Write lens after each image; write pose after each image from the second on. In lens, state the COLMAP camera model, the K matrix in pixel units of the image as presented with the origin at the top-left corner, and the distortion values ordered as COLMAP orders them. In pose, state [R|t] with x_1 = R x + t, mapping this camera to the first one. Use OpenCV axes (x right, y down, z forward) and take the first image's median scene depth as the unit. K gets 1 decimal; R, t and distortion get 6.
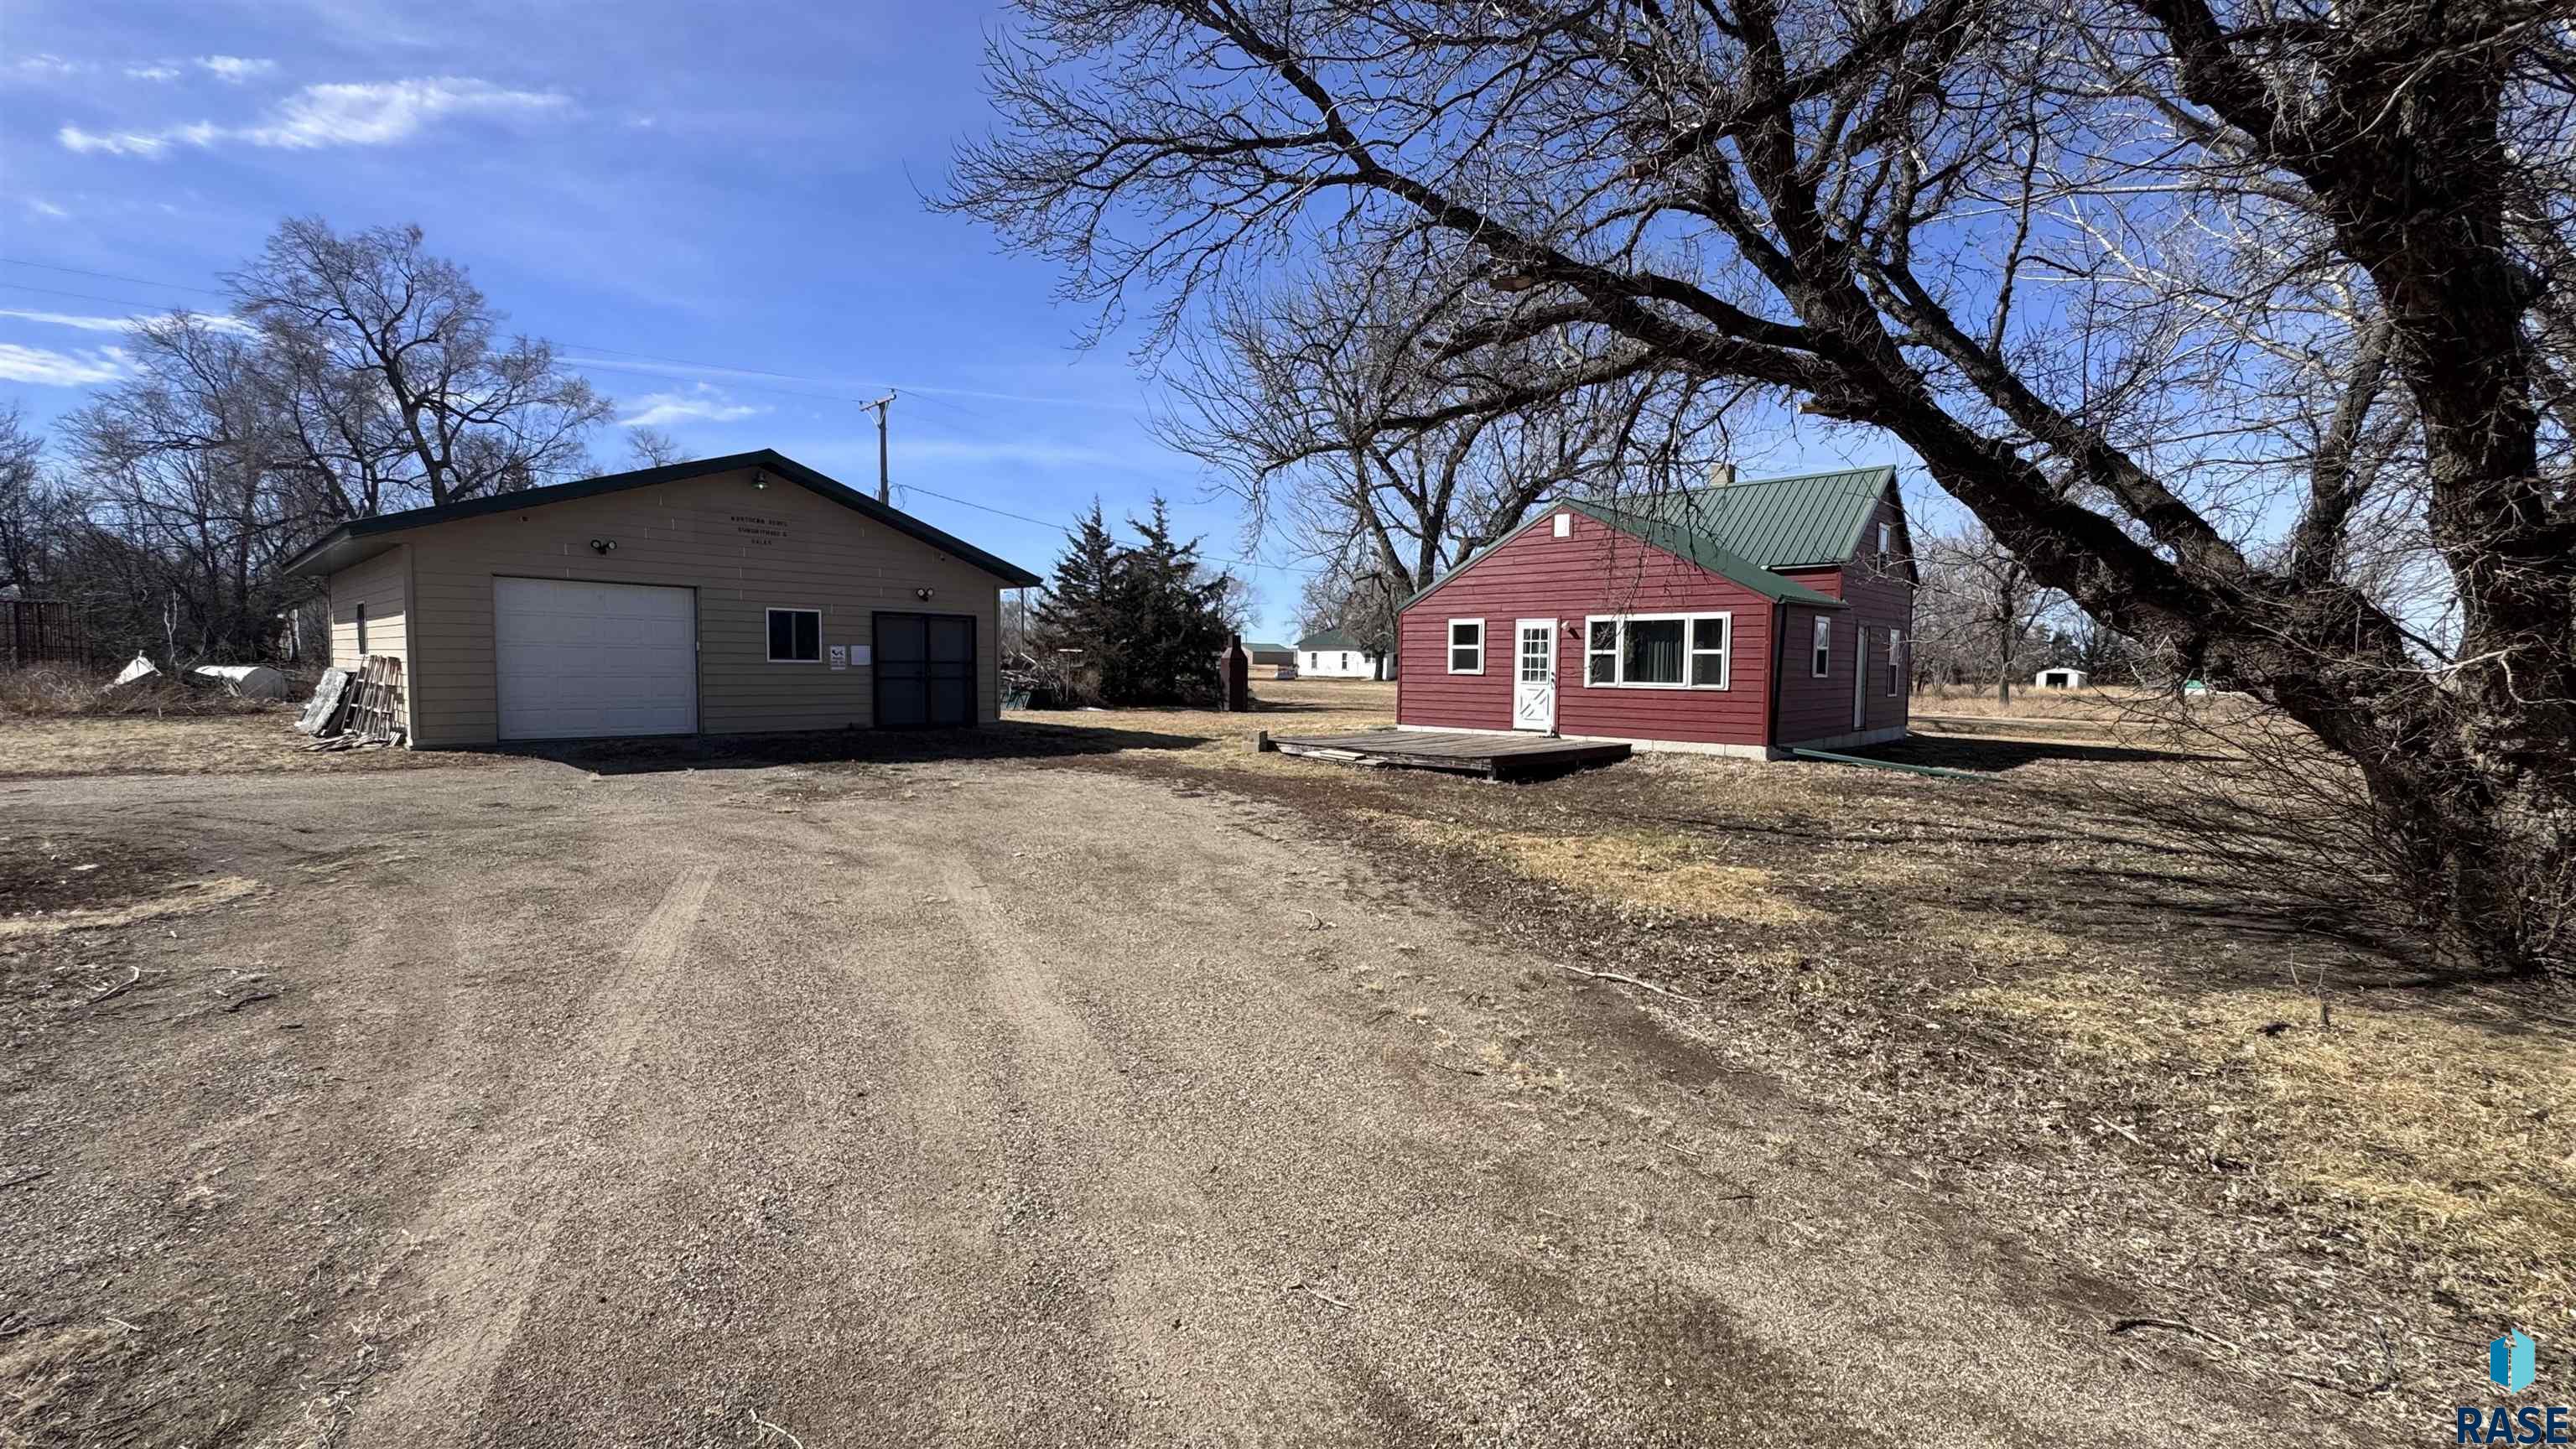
lens RADIAL K [[1026.1, 0, 1289.5], [0, 1026.1, 714.1], [0, 0, 1]] dist [-0.009282, 0.001203]
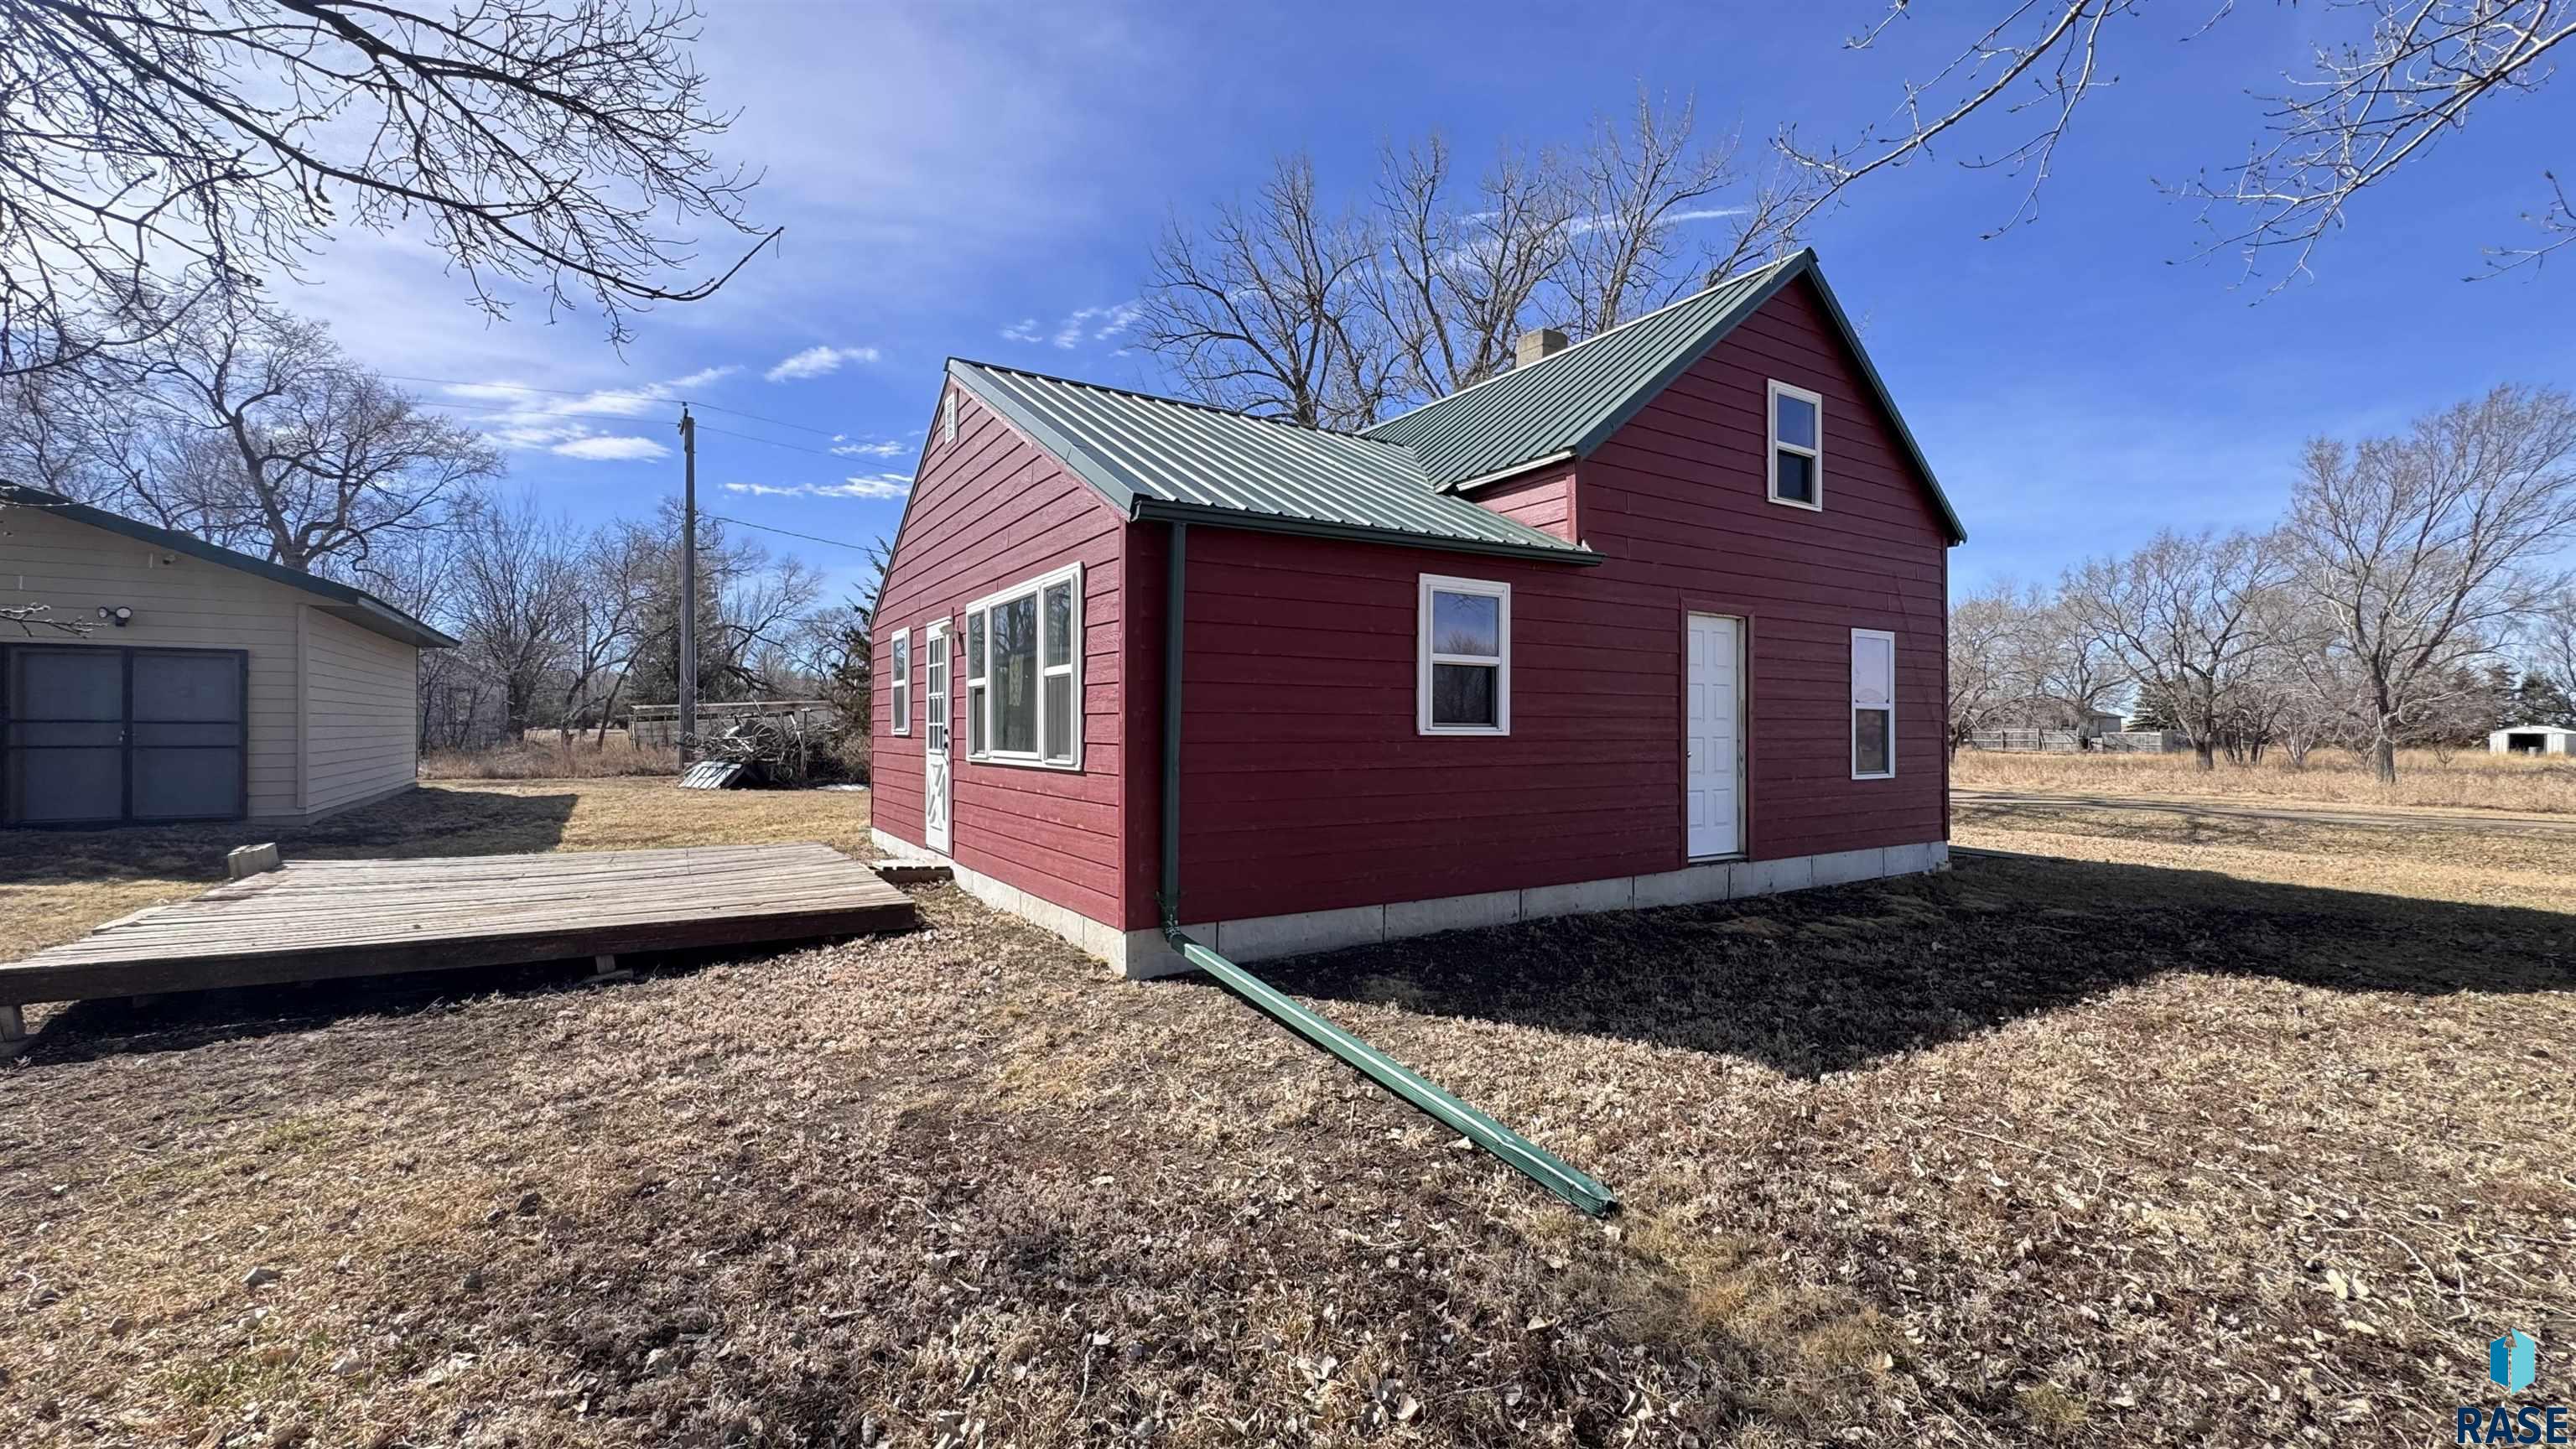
lens RADIAL K [[1026.1, 0, 1283.2], [0, 1026.1, 727.0], [0, 0, 1]] dist [-0.009282, 0.001203]
pose [[0.967417, -0.009377, -0.253015, 0.527571], [-0.004293, 0.998563, -0.053424, -0.017447], [0.253152, 0.052769, 0.965986, 0.586202]]
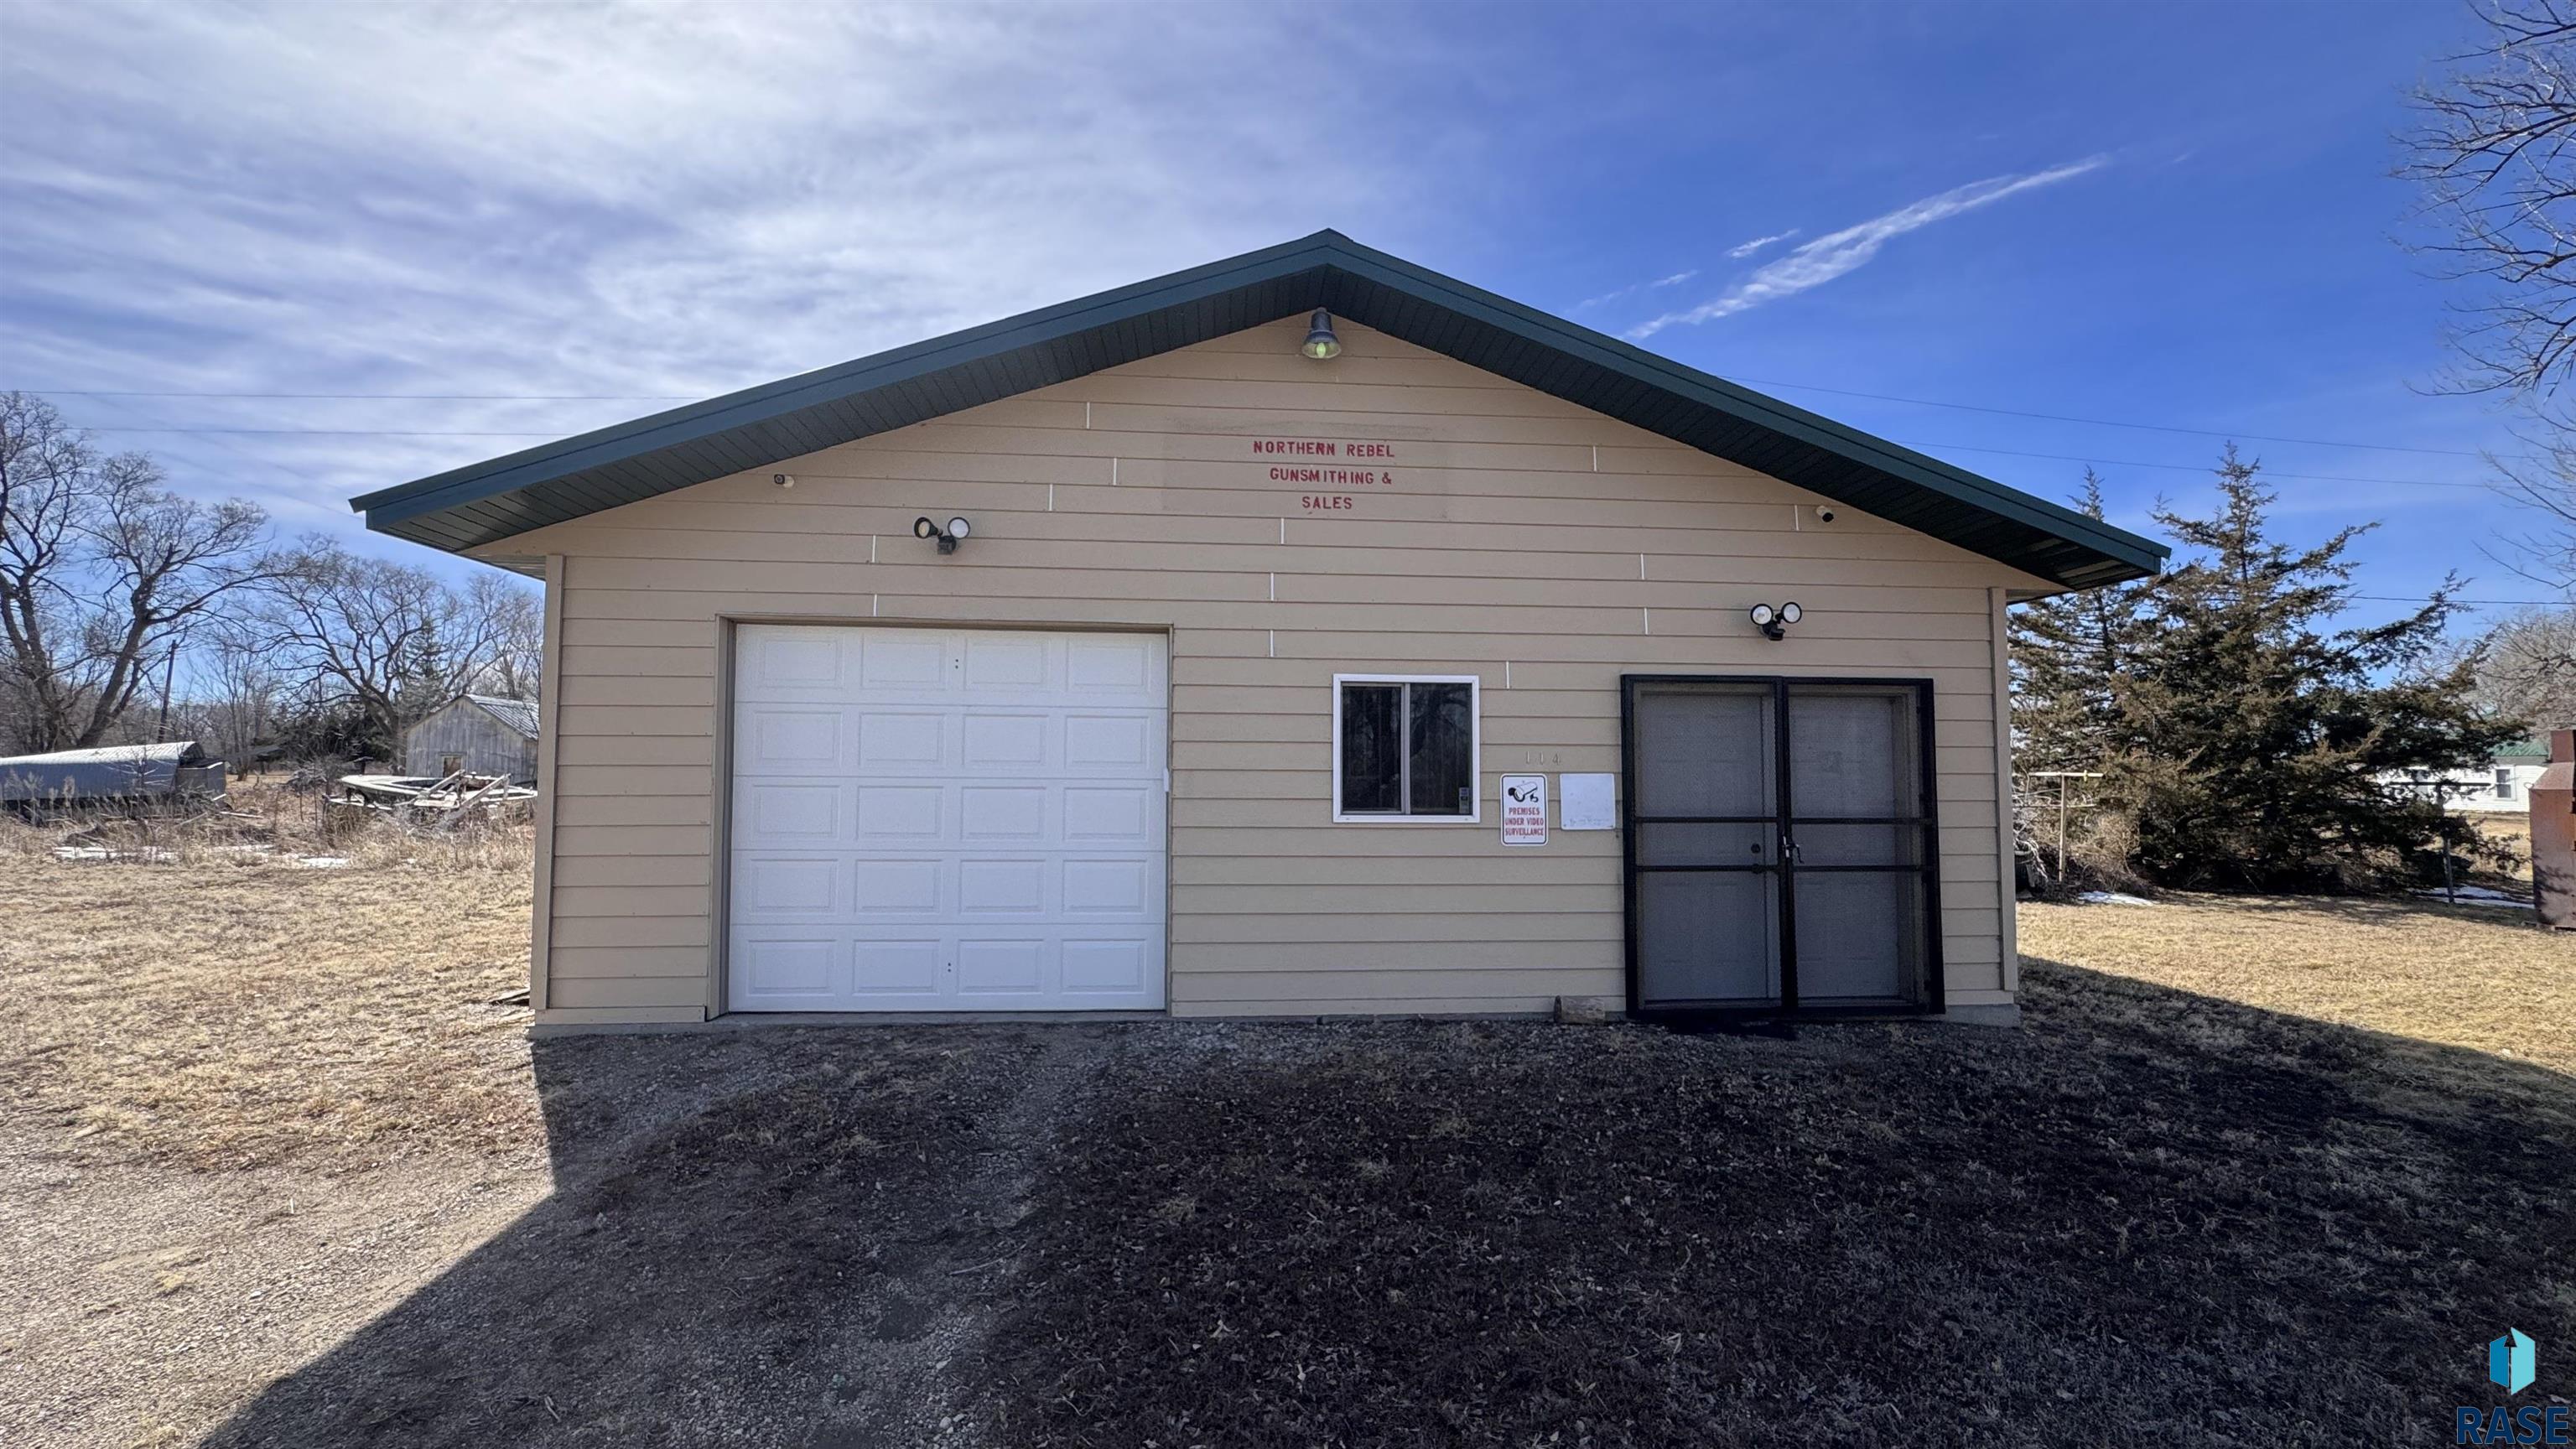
lens RADIAL K [[1026.1, 0, 1287.7], [0, 1026.1, 720.1], [0, 0, 1]] dist [-0.009282, 0.001203]
pose [[0.729297, -0.044162, -0.682771, -0.250345], [-0.033347, 0.994435, -0.099940, -0.046125], [0.683385, 0.095654, 0.723765, 0.666027]]
